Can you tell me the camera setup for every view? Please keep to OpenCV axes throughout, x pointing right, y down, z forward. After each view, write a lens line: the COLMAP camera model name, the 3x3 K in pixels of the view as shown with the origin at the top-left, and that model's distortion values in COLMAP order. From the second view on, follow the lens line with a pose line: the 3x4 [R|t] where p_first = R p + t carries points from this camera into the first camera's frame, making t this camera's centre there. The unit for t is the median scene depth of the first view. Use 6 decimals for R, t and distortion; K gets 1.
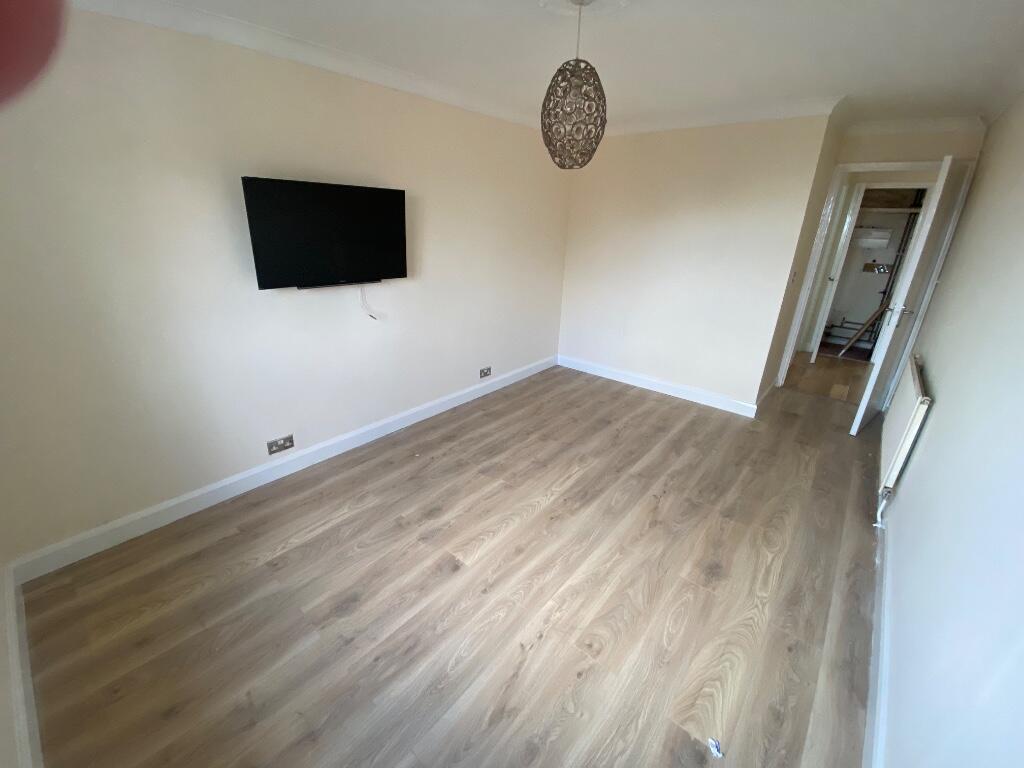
lens RADIAL K [[408.2, 0, 513.5], [0, 408.2, 379.0], [0, 0, 1]] dist [0.063440, -0.035518]
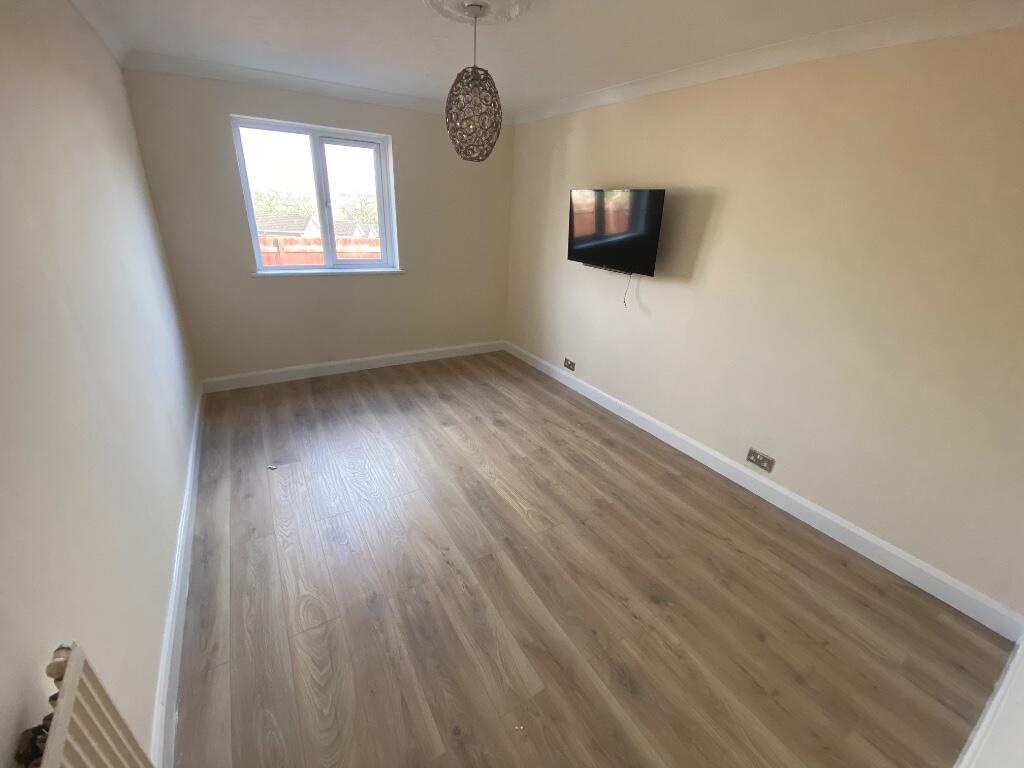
lens RADIAL K [[415.6, 0, 507.4], [0, 415.6, 386.4], [0, 0, 1]] dist [0.057181, -0.038044]
pose [[-0.315744, 0.332684, -0.888609, 0.919247], [-0.396886, 0.804348, 0.442161, -0.371425], [0.861851, 0.492287, -0.121930, 1.046240]]
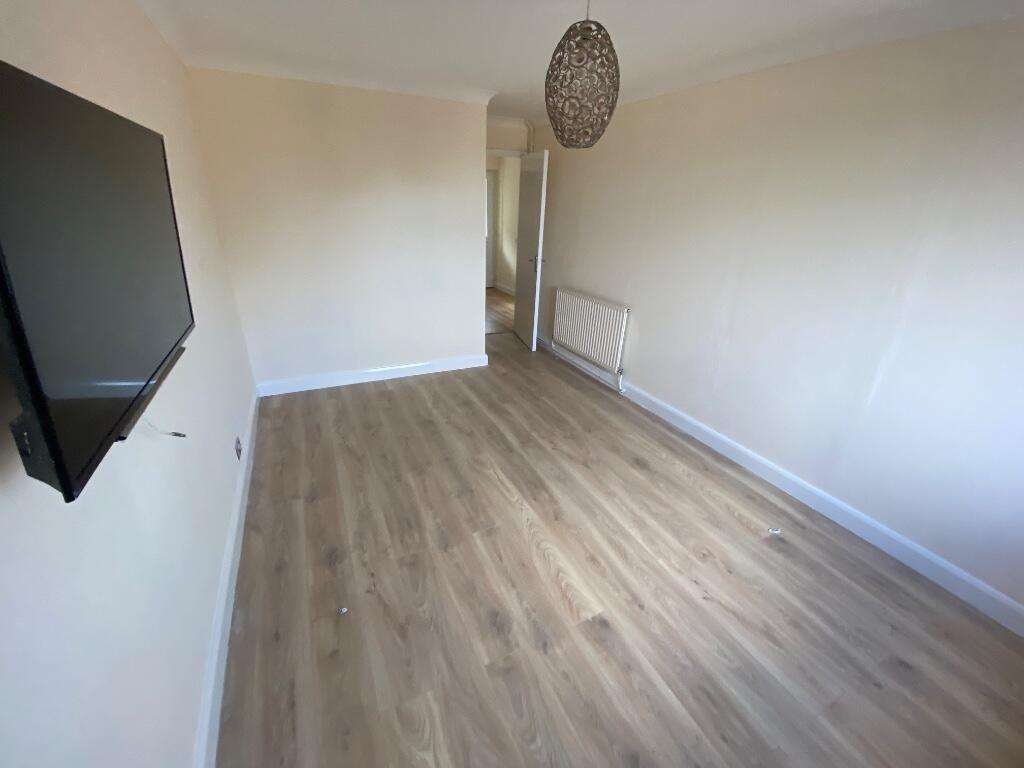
lens RADIAL K [[415.6, 0, 507.4], [0, 415.6, 386.4], [0, 0, 1]] dist [0.057181, -0.038044]
pose [[0.407852, -0.383985, 0.828379, -0.587617], [0.309340, 0.911723, 0.270315, -0.220133], [-0.859049, 0.146002, 0.490630, 0.527901]]
